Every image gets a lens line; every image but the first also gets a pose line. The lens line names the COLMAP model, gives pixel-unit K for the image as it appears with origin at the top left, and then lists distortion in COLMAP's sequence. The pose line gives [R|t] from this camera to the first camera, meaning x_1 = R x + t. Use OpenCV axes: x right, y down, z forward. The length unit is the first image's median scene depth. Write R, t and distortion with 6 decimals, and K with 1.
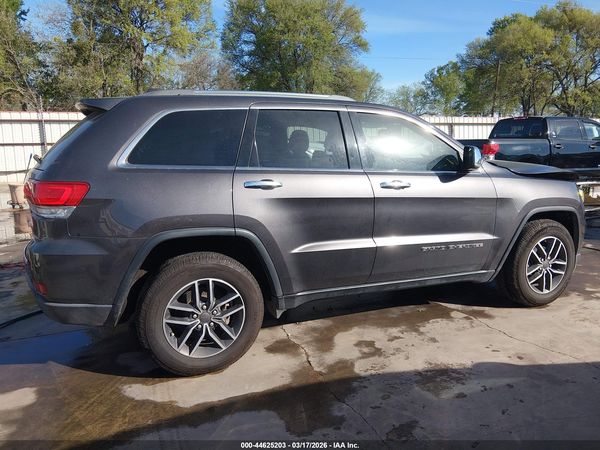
lens RADIAL K [[448.0, 0, 300.2], [0, 448.0, 215.7], [0, 0, 1]] dist [0.112050, -0.187077]
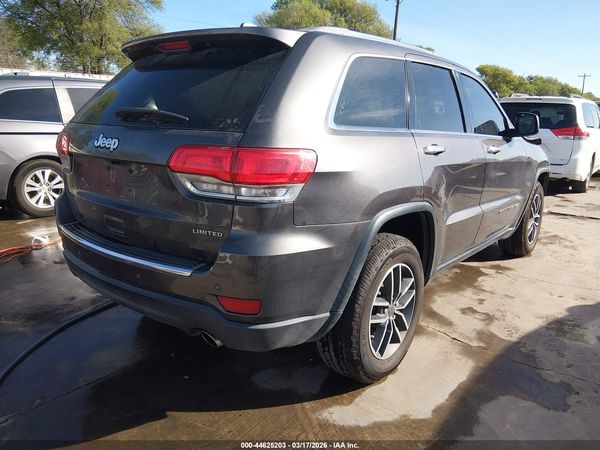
lens RADIAL K [[448.0, 0, 300.2], [0, 448.0, 215.7], [0, 0, 1]] dist [0.112050, -0.187077]
pose [[0.885535, -0.074141, 0.458618, -0.741143], [0.043925, 0.996123, 0.076221, -0.020701], [-0.462491, -0.047351, 0.885359, 0.350036]]
